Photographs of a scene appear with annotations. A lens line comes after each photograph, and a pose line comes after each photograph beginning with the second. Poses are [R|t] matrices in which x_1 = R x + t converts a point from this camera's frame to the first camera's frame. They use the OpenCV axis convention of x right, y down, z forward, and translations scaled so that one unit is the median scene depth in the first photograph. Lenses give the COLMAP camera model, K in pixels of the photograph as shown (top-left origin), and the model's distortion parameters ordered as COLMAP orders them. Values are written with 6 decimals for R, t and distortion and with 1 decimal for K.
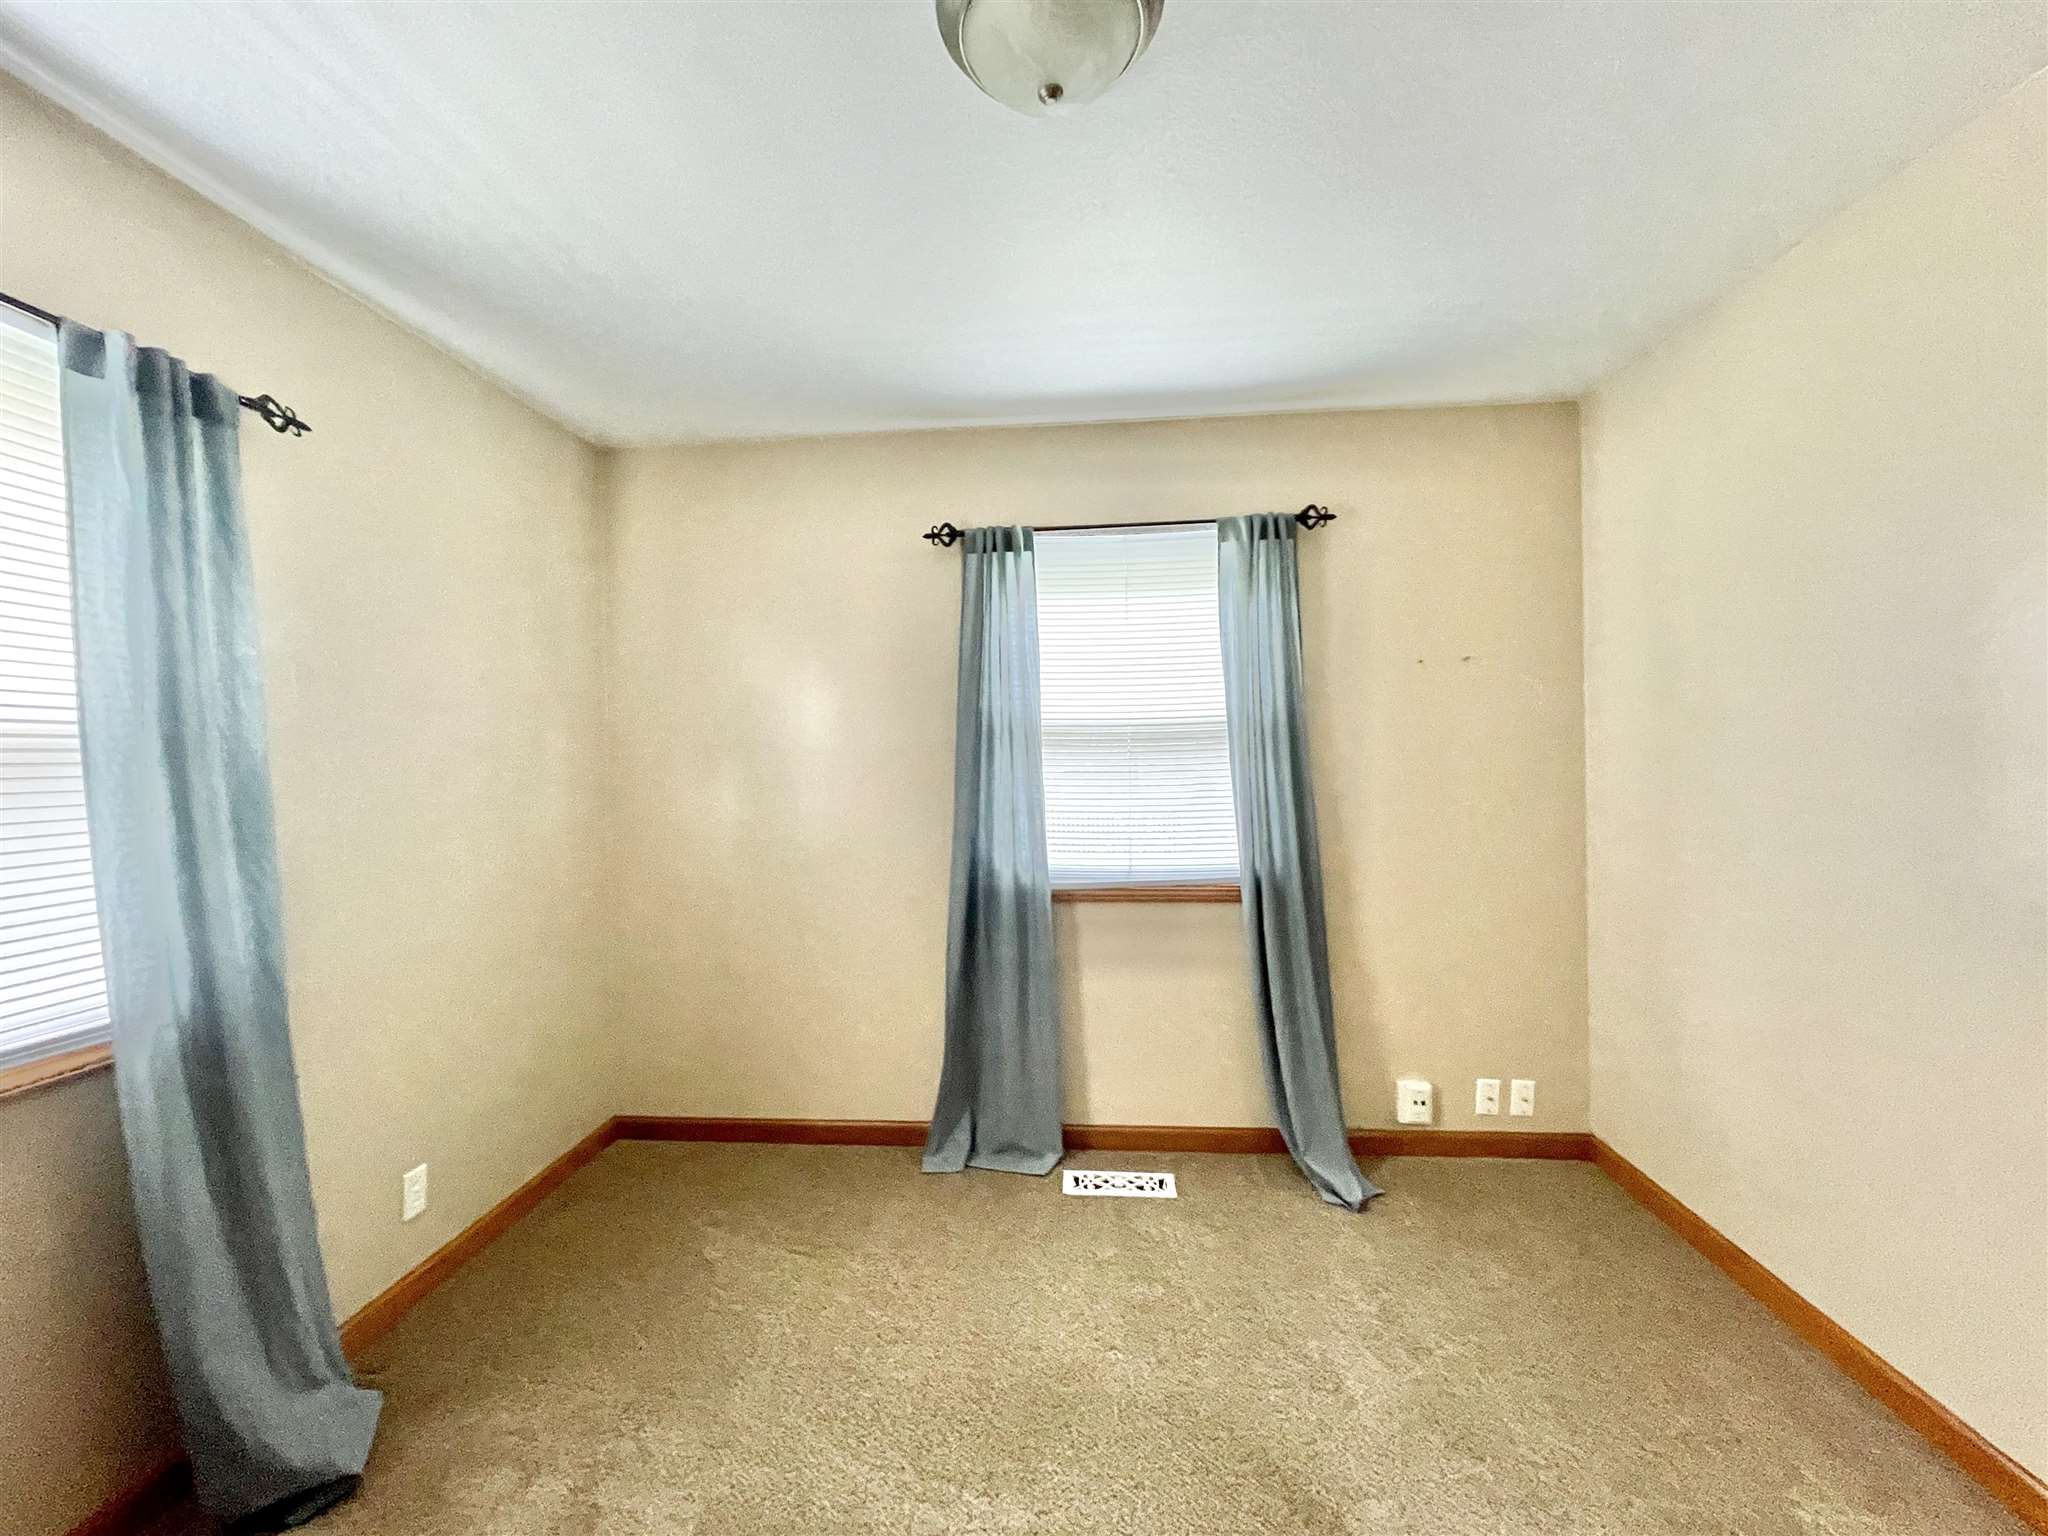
lens RADIAL K [[821.2, 0, 1022.9], [0, 821.2, 766.4], [0, 0, 1]] dist [-0.003950, 0.000303]
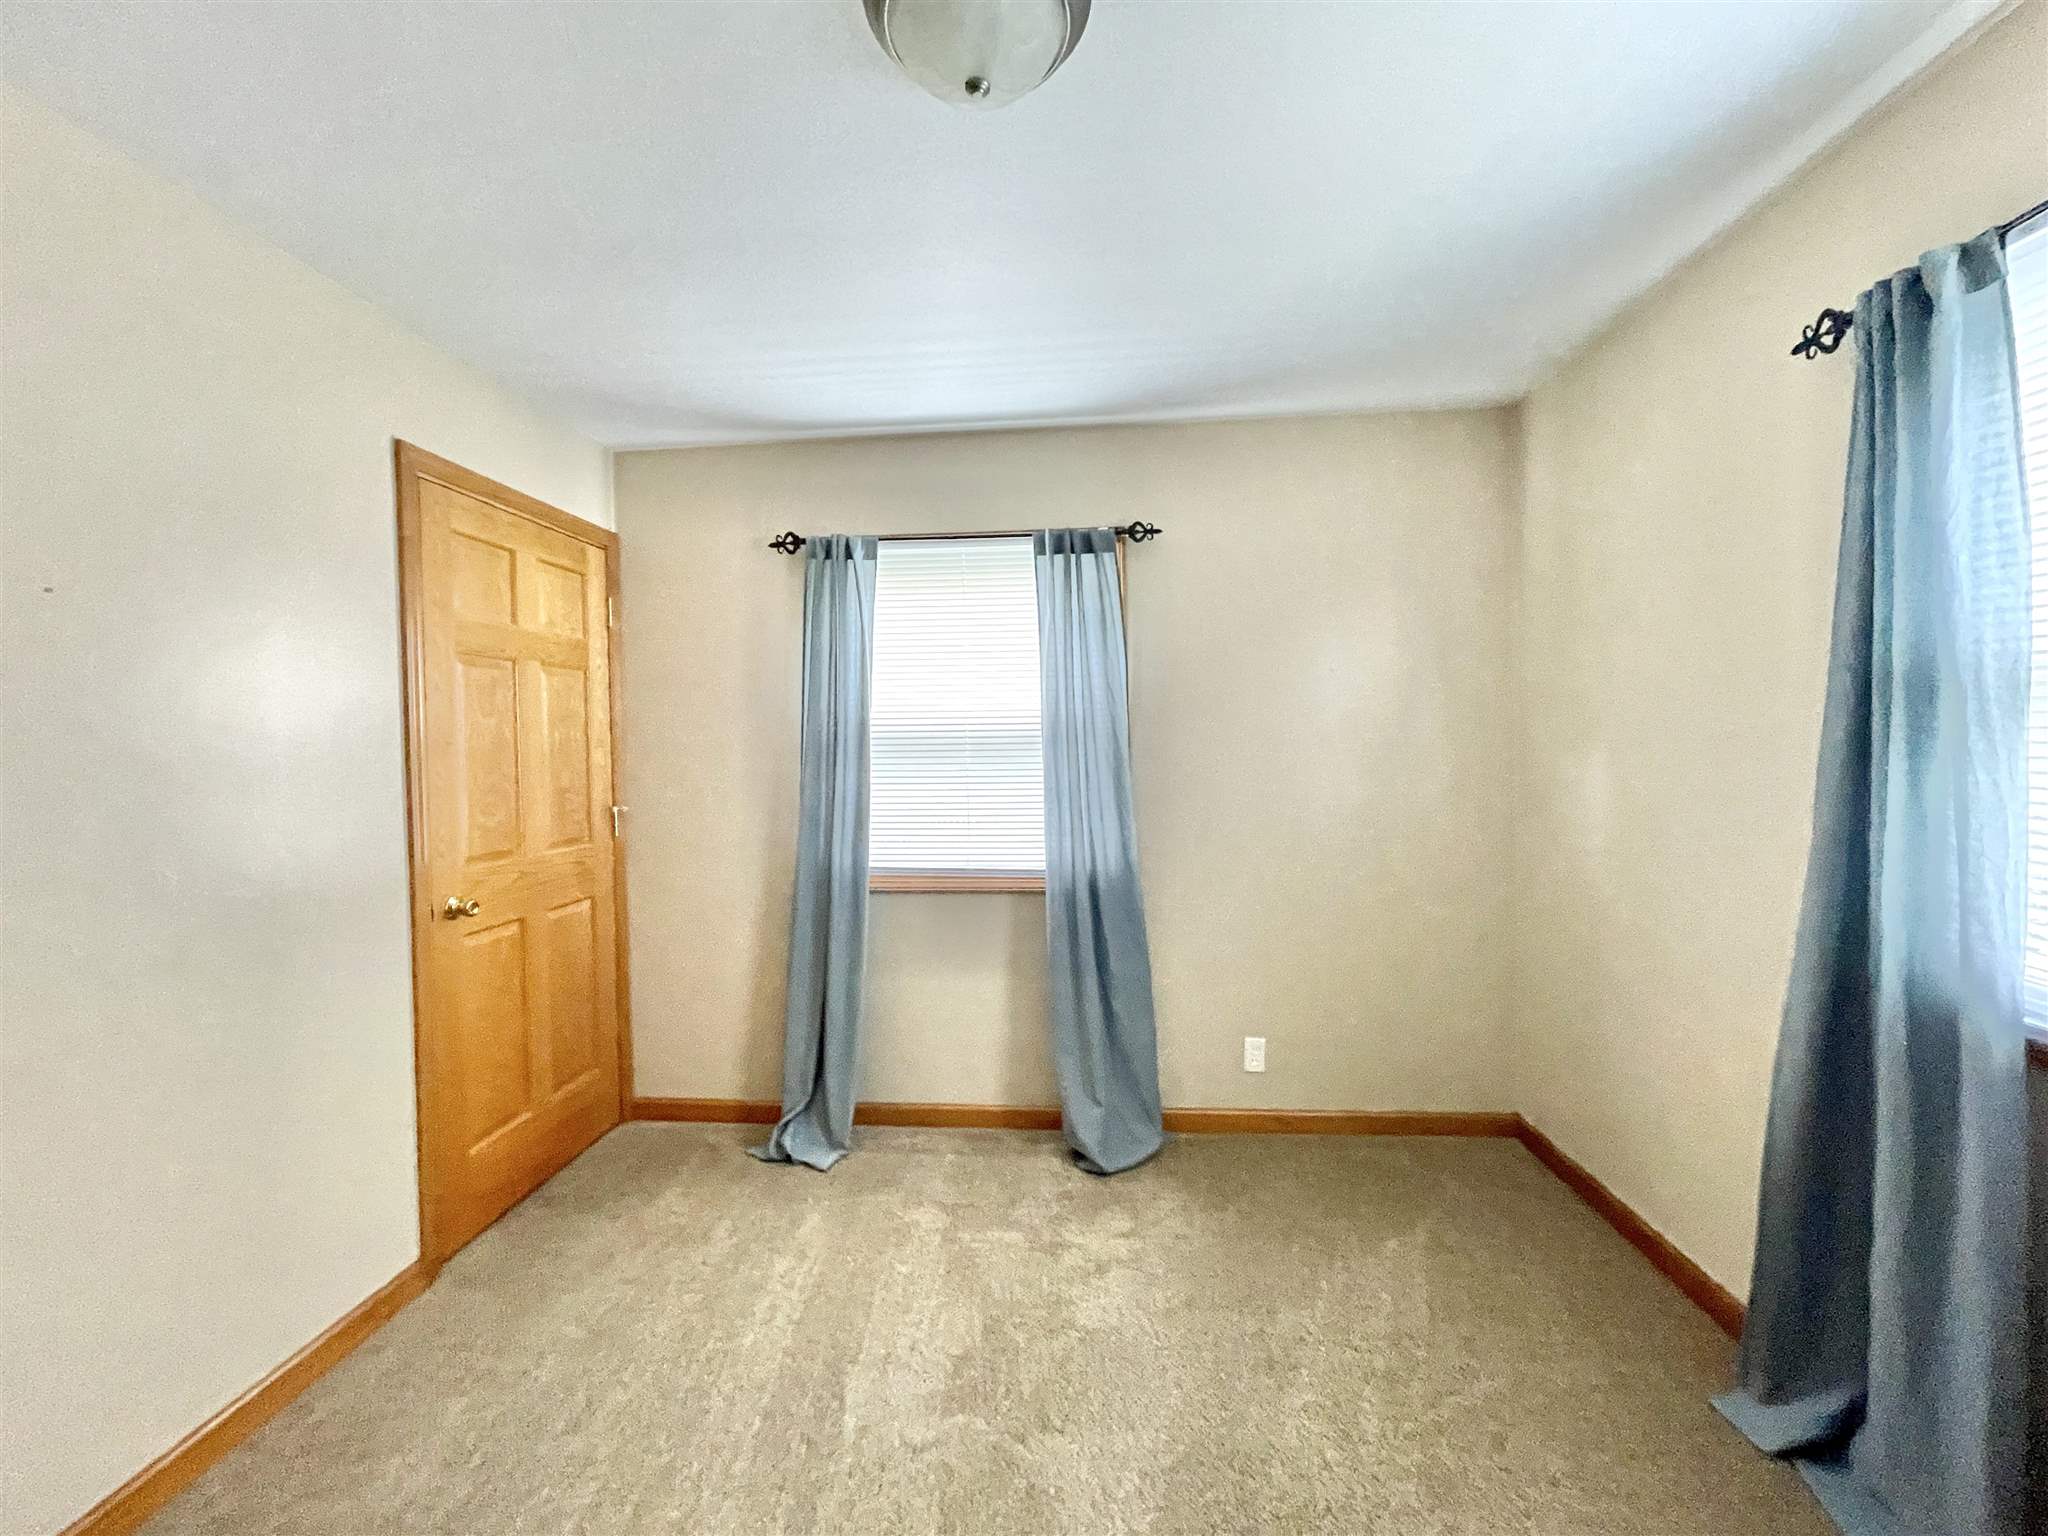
lens RADIAL K [[821.2, 0, 1030.9], [0, 821.2, 776.1], [0, 0, 1]] dist [-0.003950, 0.000303]
pose [[0.999753, 0.008836, 0.020407, 0.211180], [-0.009431, 0.999527, 0.029260, -0.022458], [-0.020138, -0.029445, 0.999364, -0.059726]]
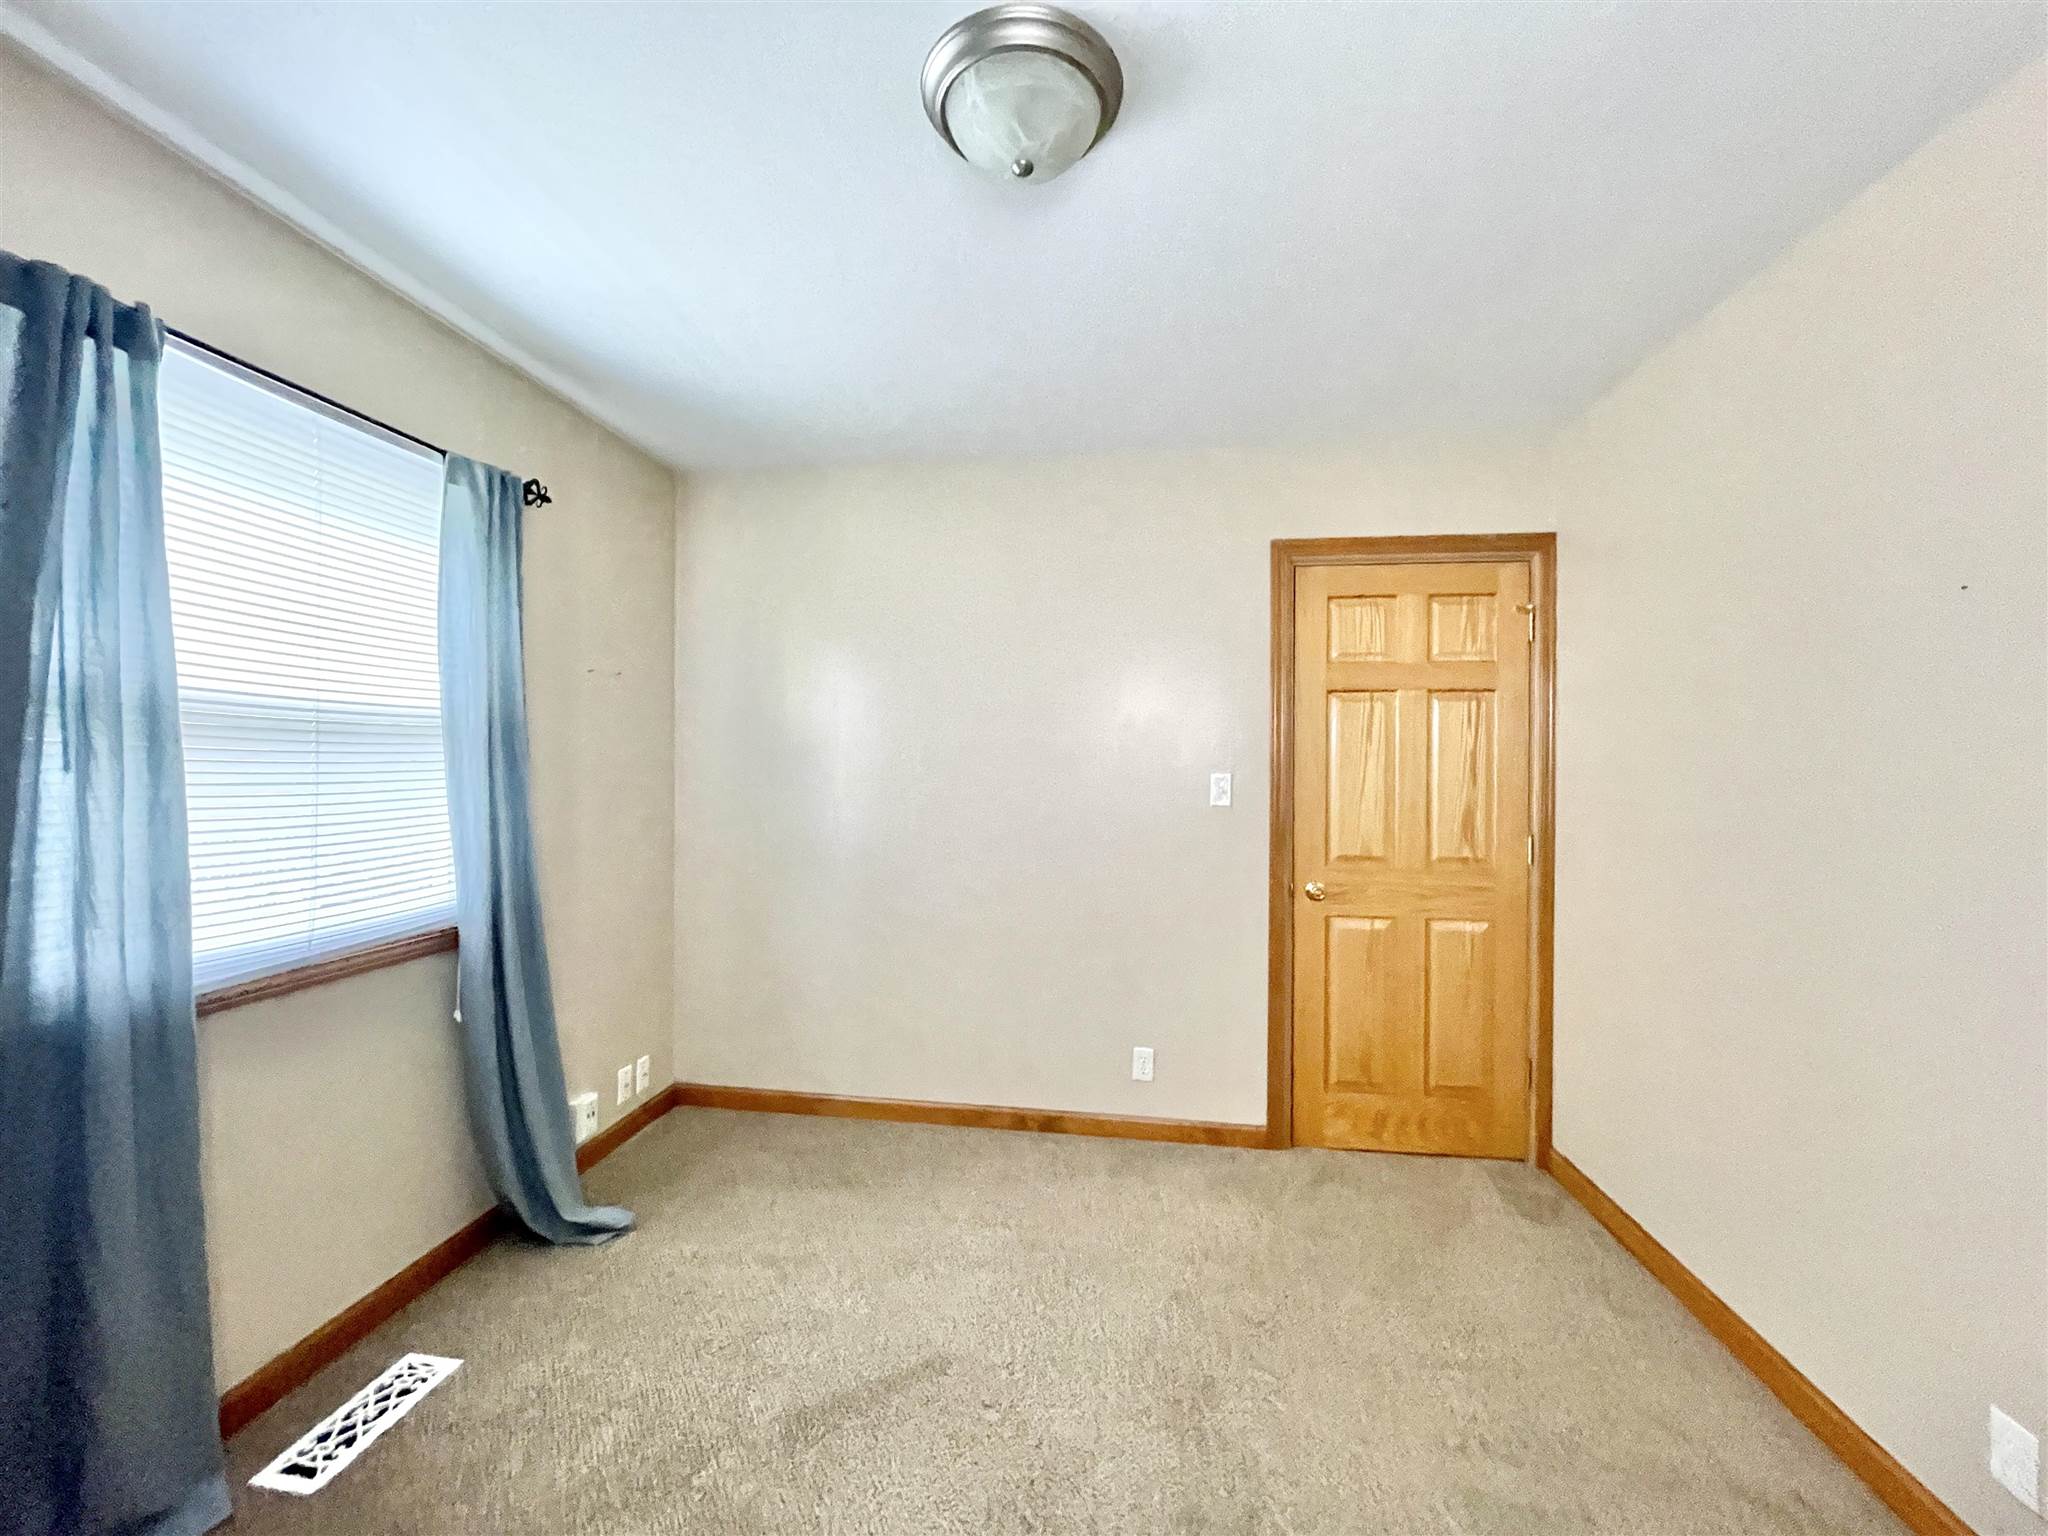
lens RADIAL K [[821.2, 0, 1023.2], [0, 821.2, 762.1], [0, 0, 1]] dist [-0.003950, 0.000303]
pose [[0.066173, 0.018170, 0.997643, -0.475118], [0.011169, 0.999758, -0.018949, 0.008594], [-0.997746, 0.012397, 0.065954, 0.407803]]
